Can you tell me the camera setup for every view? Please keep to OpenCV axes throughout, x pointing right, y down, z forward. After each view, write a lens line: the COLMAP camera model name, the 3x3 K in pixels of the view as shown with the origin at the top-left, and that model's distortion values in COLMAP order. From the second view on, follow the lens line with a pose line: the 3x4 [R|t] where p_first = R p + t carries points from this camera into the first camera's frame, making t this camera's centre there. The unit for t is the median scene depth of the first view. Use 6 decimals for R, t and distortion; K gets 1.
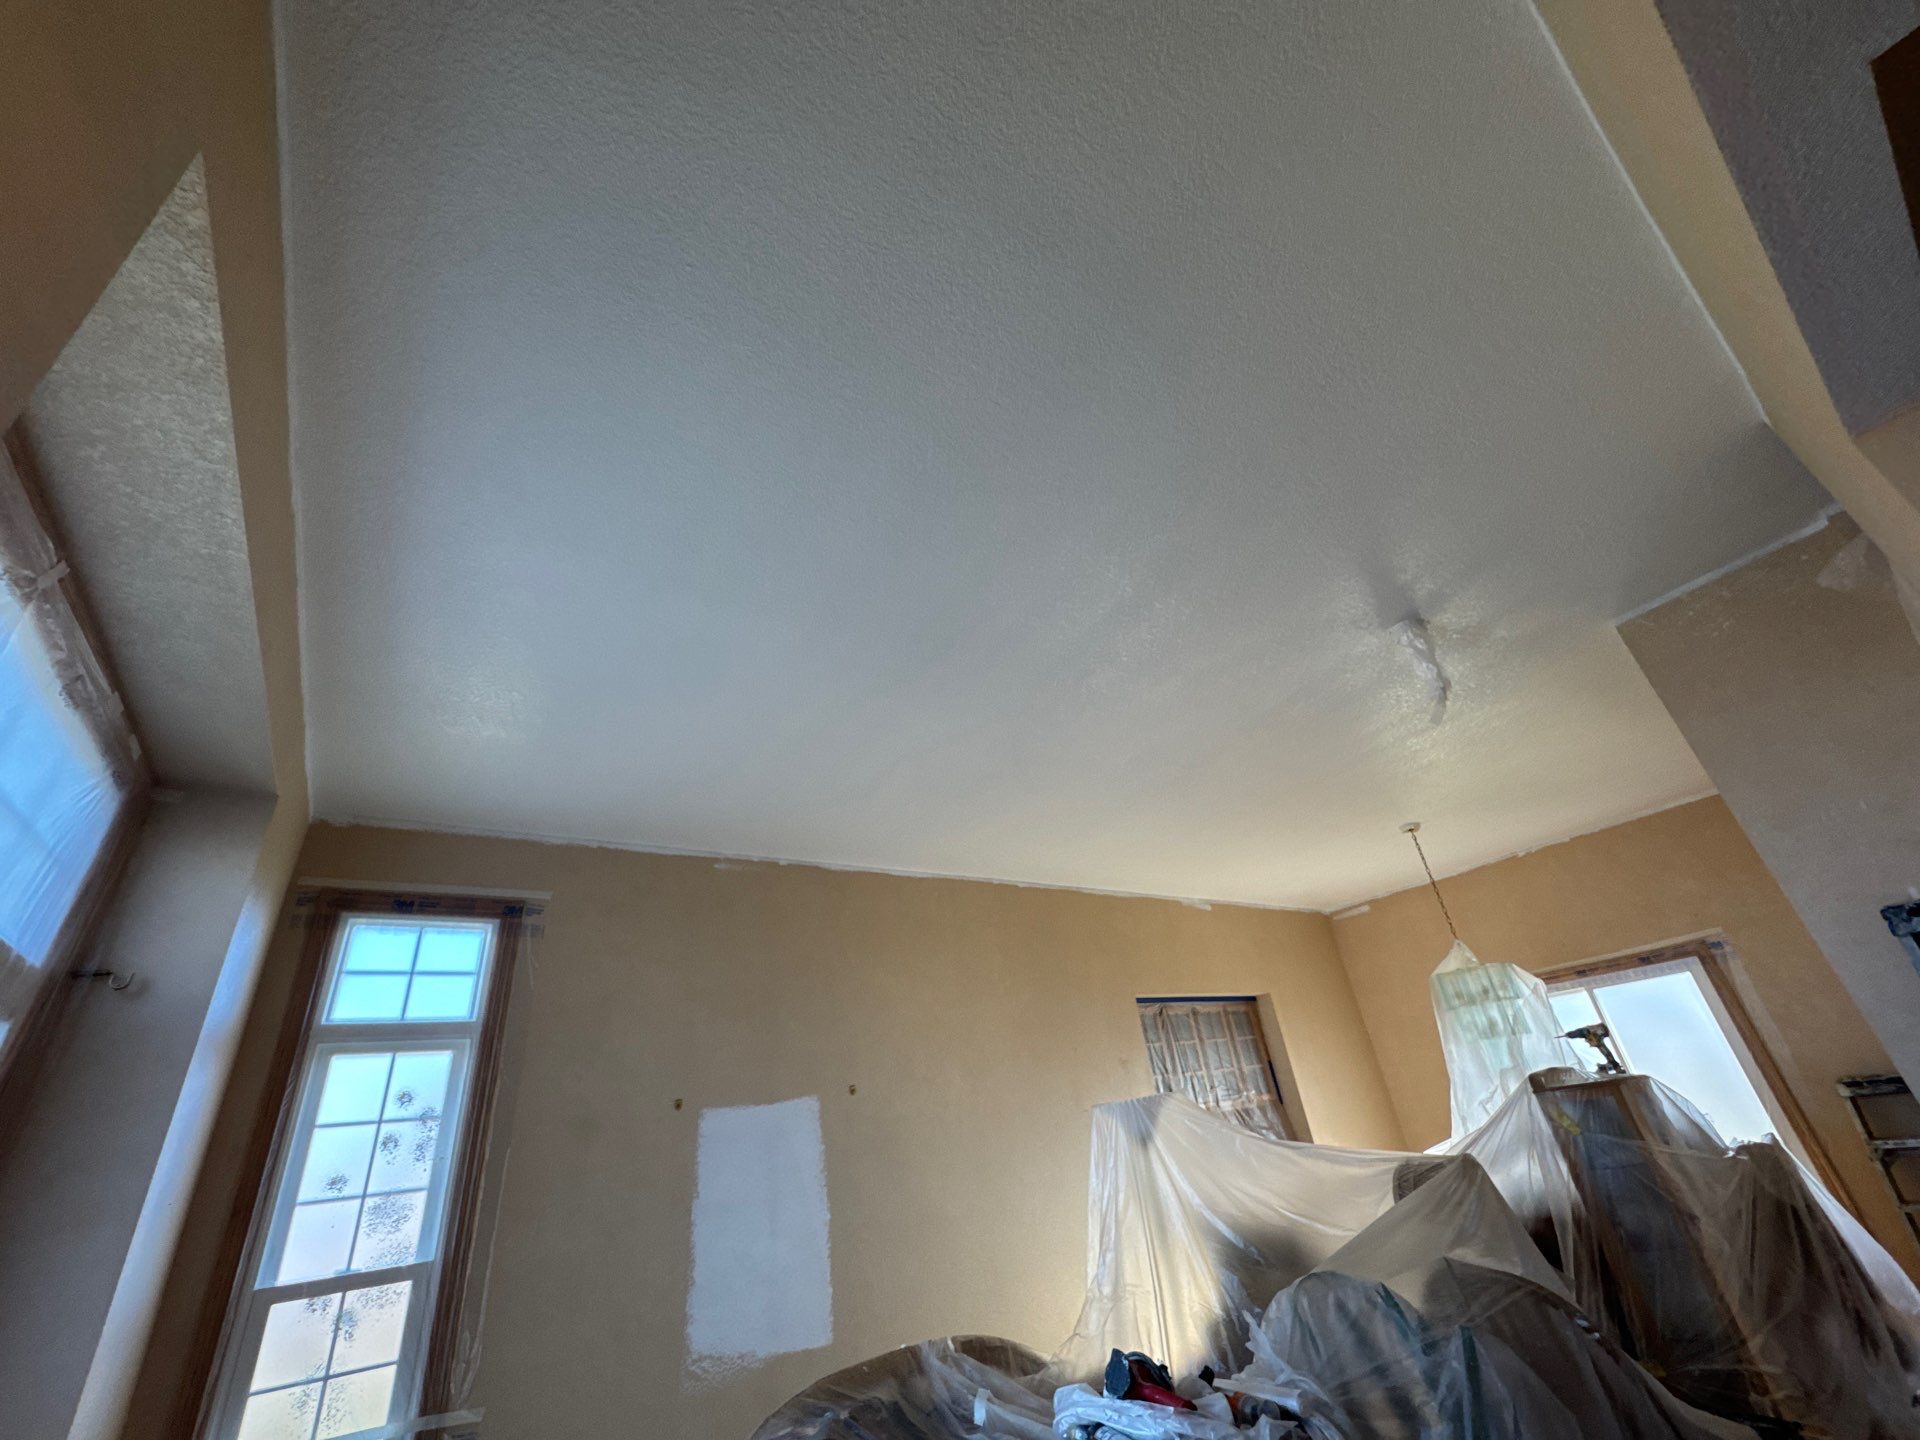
lens RADIAL K [[760.0, 0, 965.0], [0, 760.0, 728.2], [0, 0, 1]] dist [-0.004615, 0.000538]
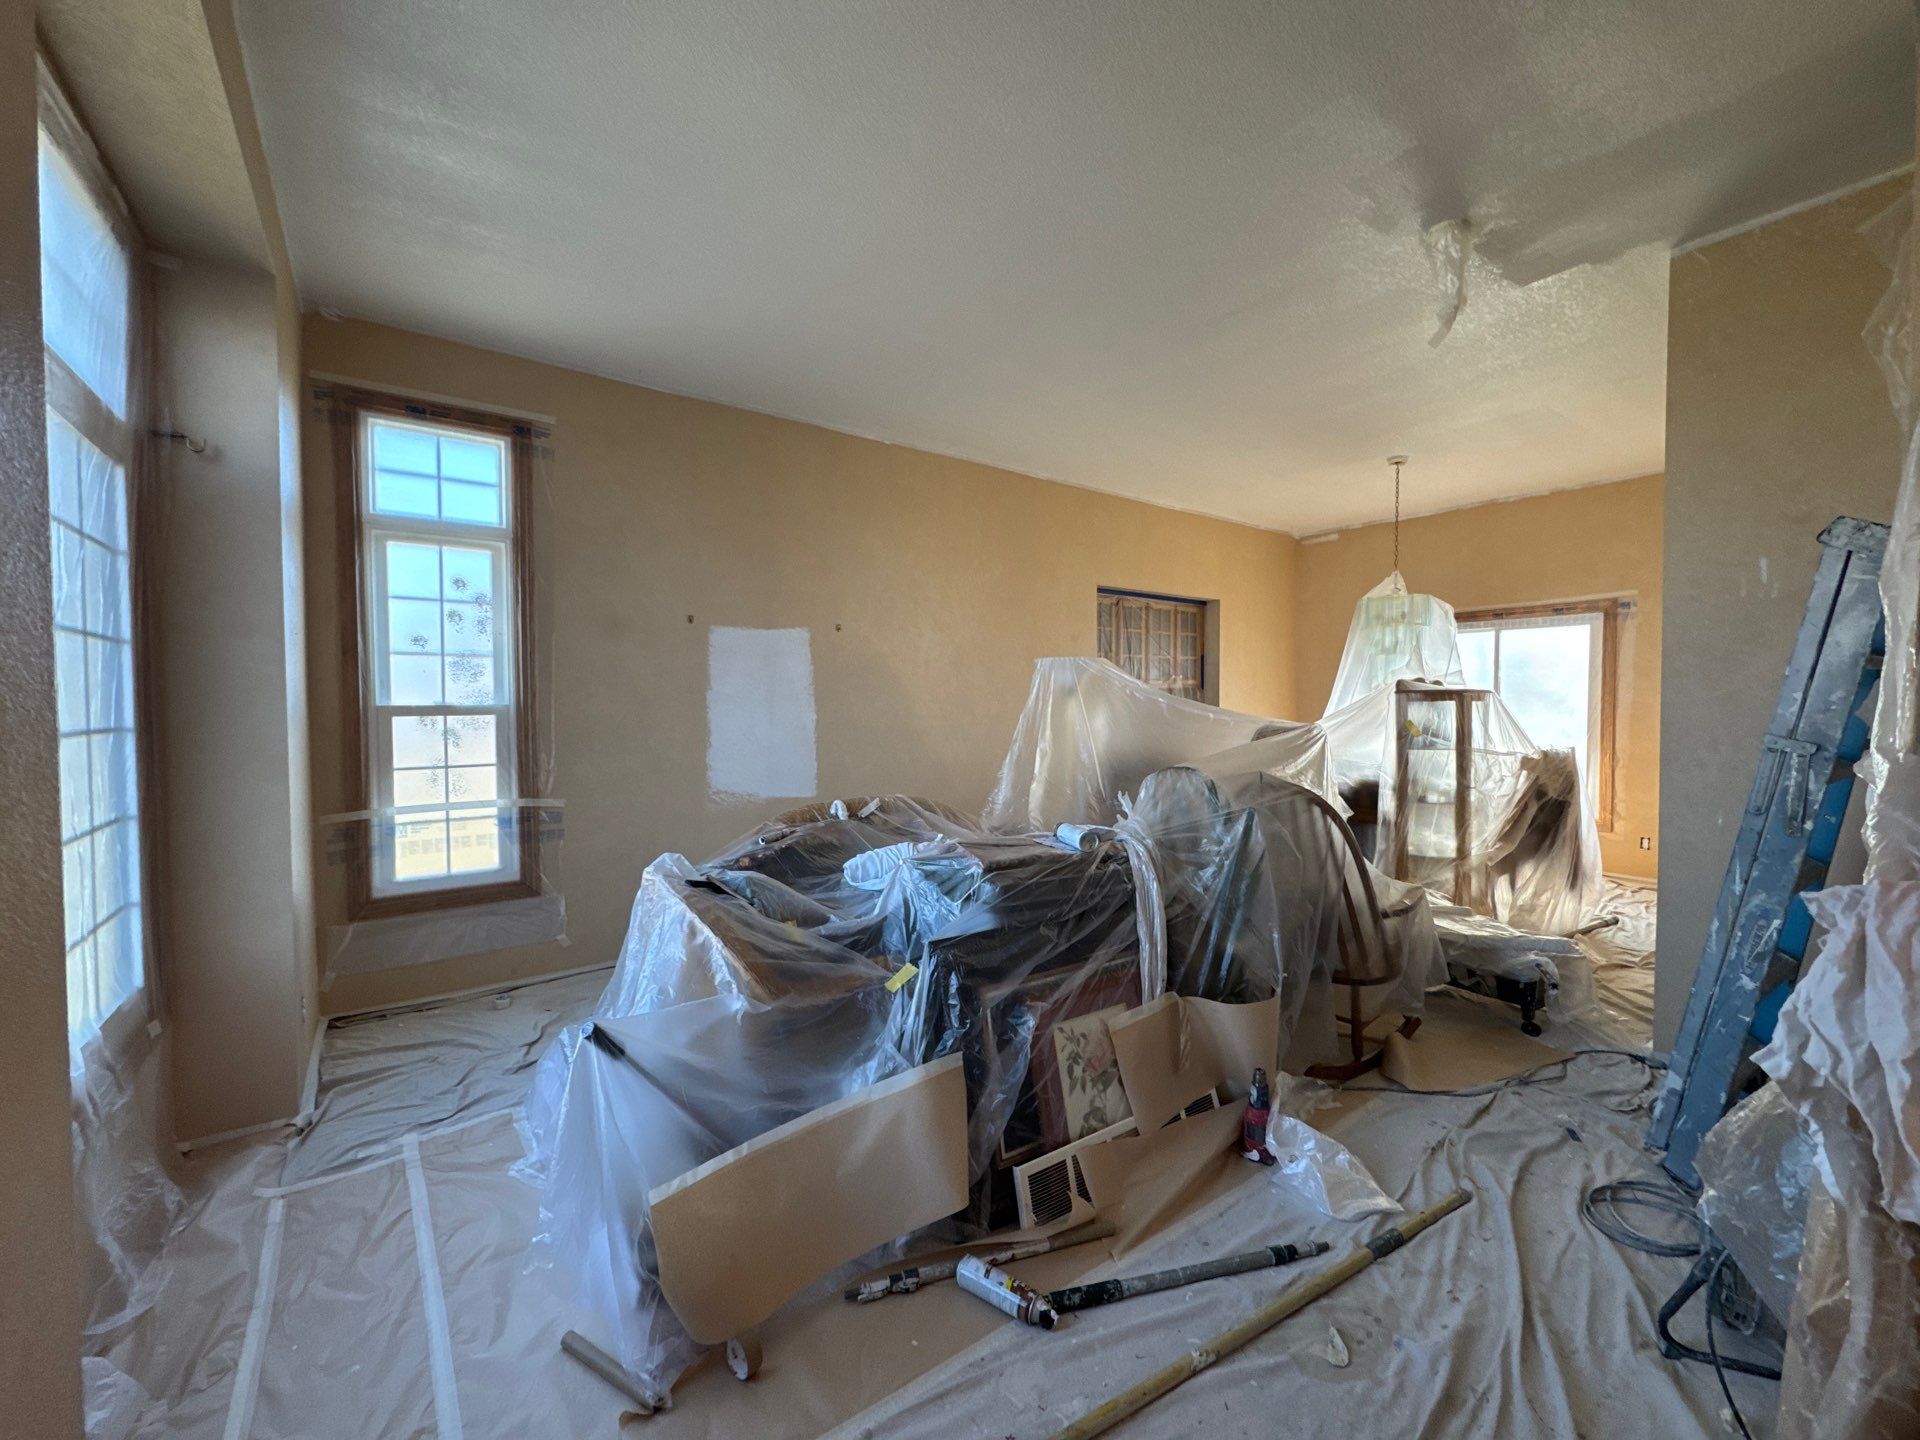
lens RADIAL K [[760.0, 0, 962.5], [0, 760.0, 721.2], [0, 0, 1]] dist [-0.004615, 0.000538]
pose [[0.992907, 0.114482, 0.032073, 0.026279], [-0.115345, 0.862214, 0.493236, -0.001075], [0.028813, -0.493437, 0.869304, -0.105733]]
